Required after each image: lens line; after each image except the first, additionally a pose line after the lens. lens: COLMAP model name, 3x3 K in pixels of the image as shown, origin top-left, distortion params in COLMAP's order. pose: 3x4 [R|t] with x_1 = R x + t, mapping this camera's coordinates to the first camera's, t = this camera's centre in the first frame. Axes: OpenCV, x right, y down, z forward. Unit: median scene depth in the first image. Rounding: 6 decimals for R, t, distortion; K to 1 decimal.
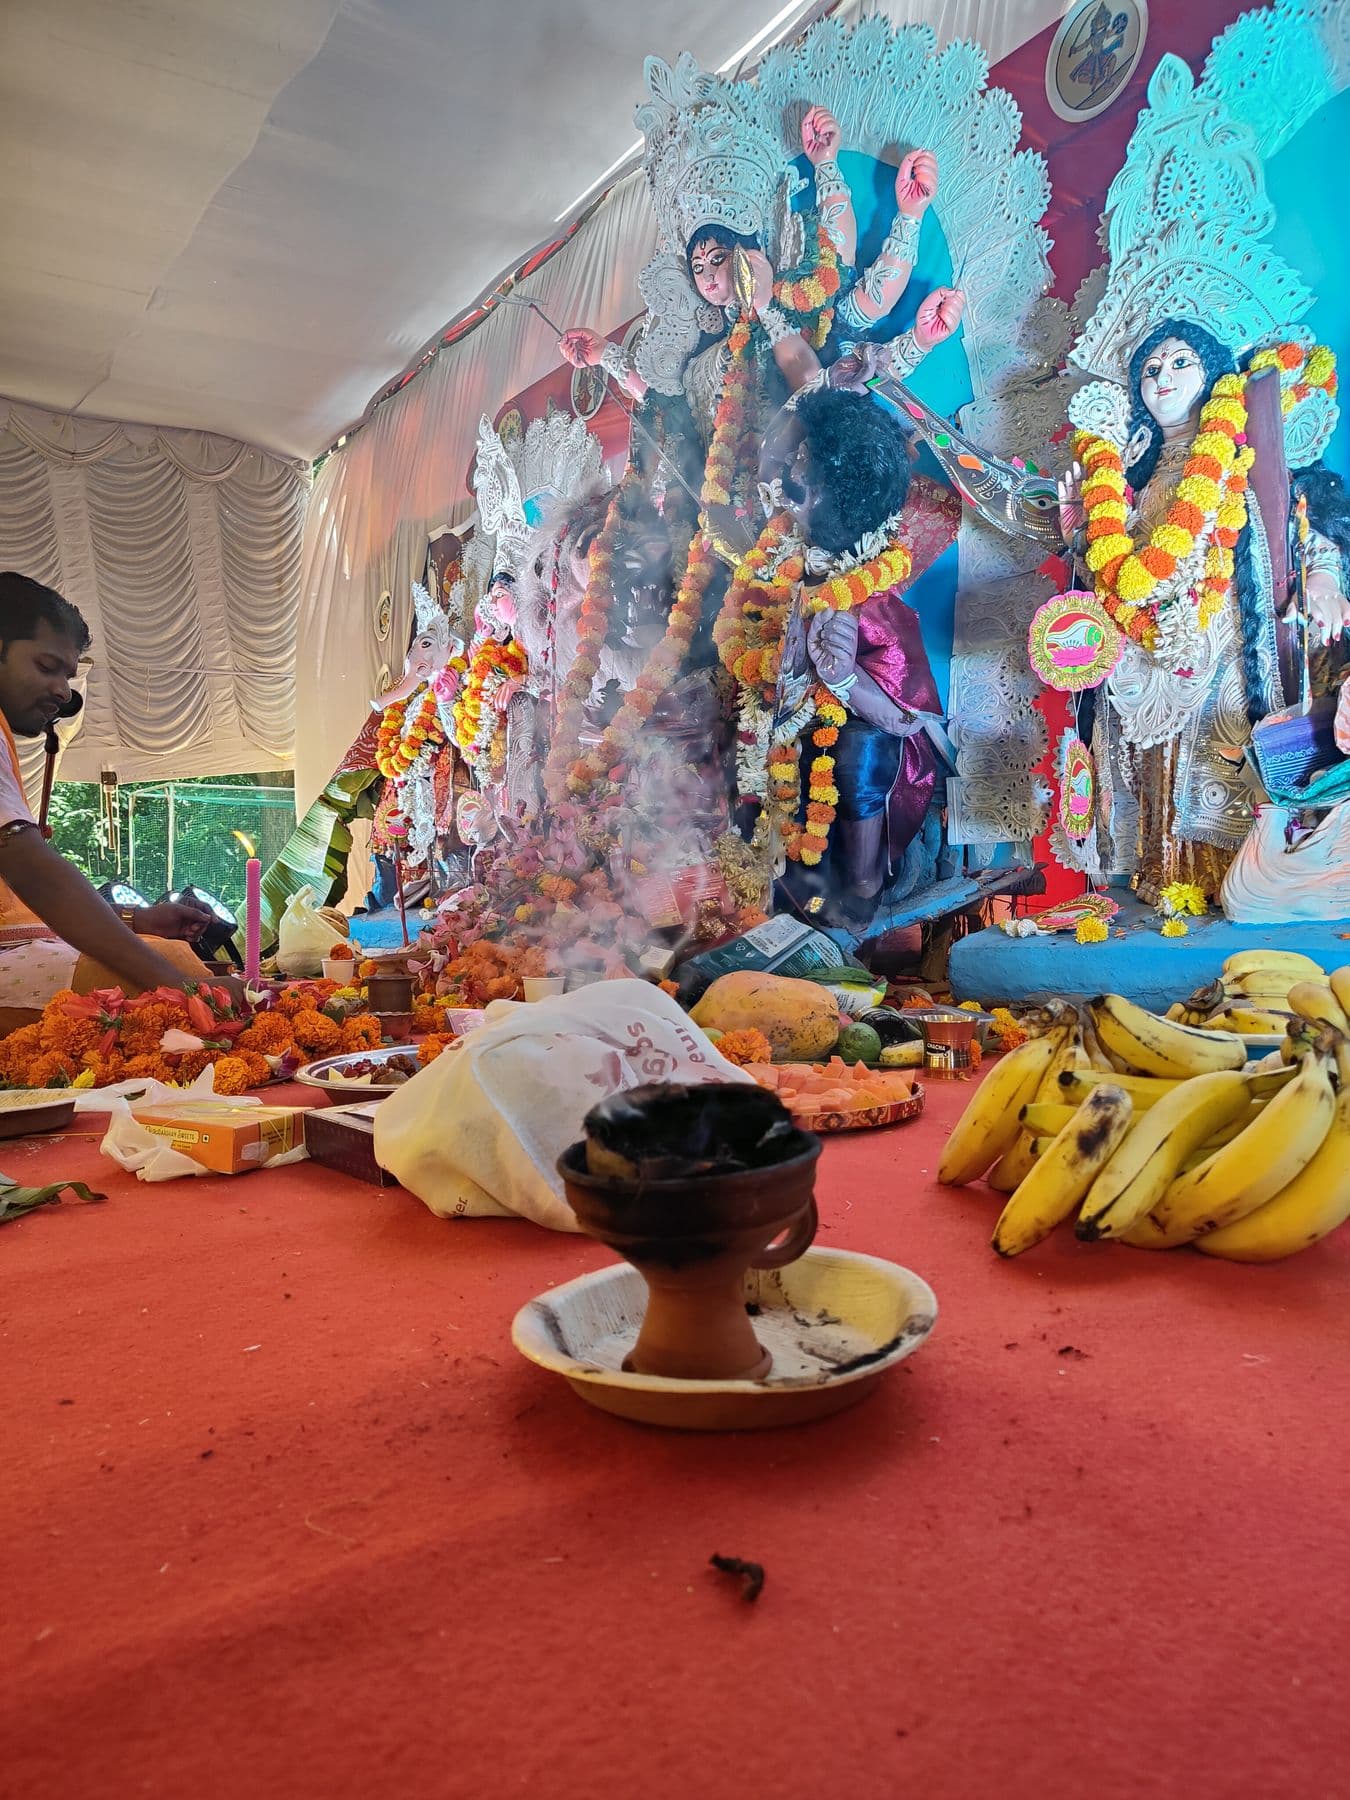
lens RADIAL K [[1250.8, 0, 680.9], [0, 1250.8, 906.8], [0, 0, 1]] dist [0.004074, 0.007395]
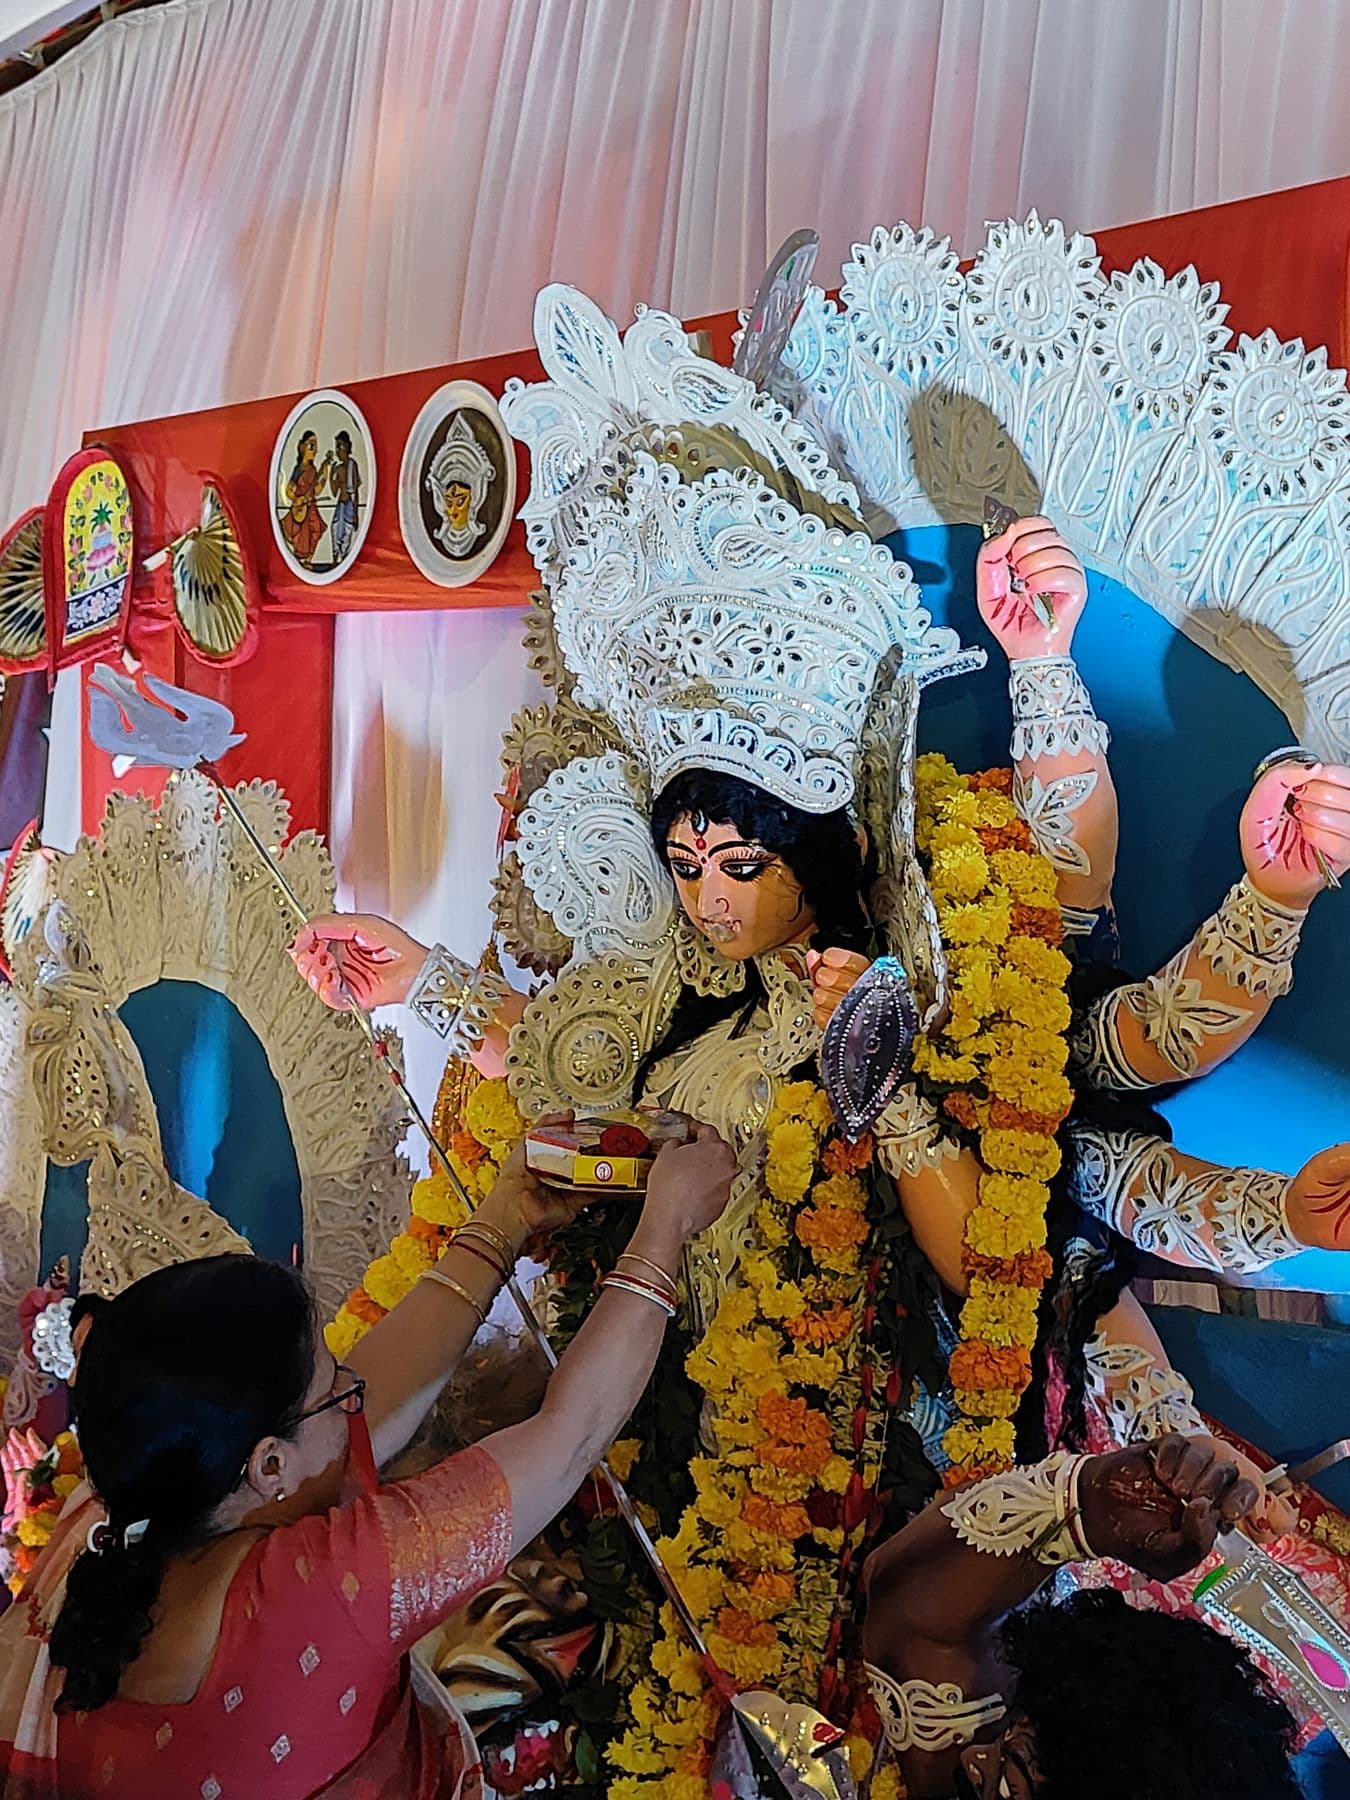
lens RADIAL K [[3094.8, 0, 681.2], [0, 3094.8, 928.6], [0, 0, 1]] dist [0.167214, -0.310362]
pose [[0.997329, 0.010265, 0.072309, -0.067707], [-0.010598, 0.999935, 0.004213, -0.633322], [-0.072261, -0.004968, 0.997373, 0.116103]]
